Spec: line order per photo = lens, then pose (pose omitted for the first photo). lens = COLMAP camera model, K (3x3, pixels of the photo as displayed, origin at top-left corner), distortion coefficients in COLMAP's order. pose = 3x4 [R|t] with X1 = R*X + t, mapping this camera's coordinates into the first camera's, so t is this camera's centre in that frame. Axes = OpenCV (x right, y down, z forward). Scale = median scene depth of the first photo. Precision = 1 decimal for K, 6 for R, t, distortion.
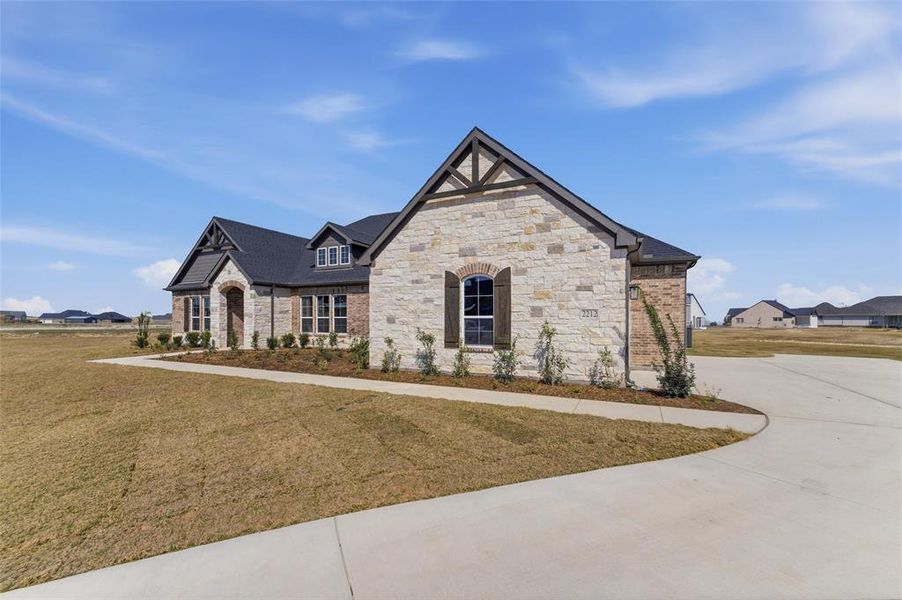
lens RADIAL K [[389.8, 0, 453.5], [0, 389.8, 312.9], [0, 0, 1]] dist [-0.000800, 0.000200]
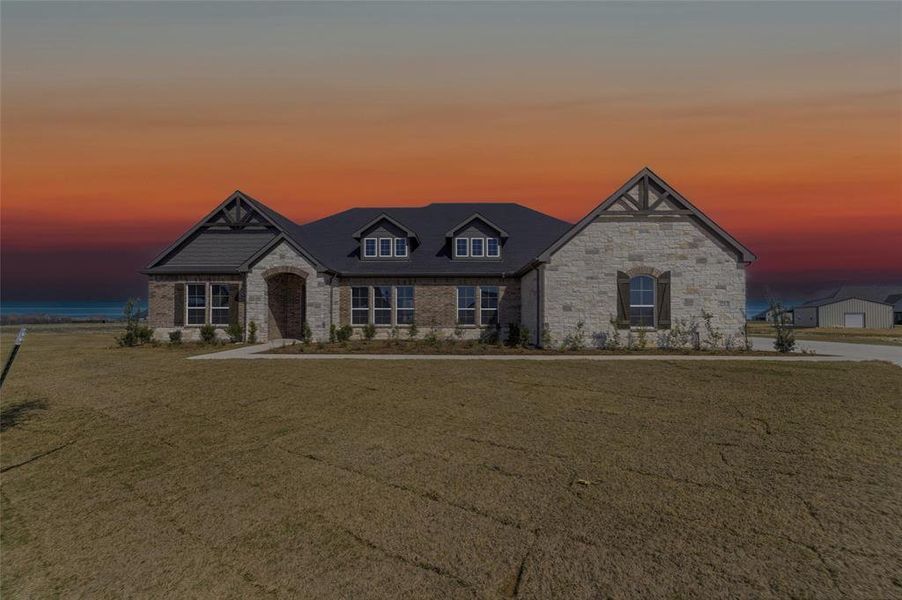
lens RADIAL K [[389.8, 0, 453.5], [0, 389.8, 312.9], [0, 0, 1]] dist [-0.000800, 0.000200]
pose [[0.904057, 0.005908, 0.427371, -1.070521], [-0.006754, 0.999977, 0.000465, 0.037304], [-0.427358, -0.003307, 0.904076, 0.046821]]
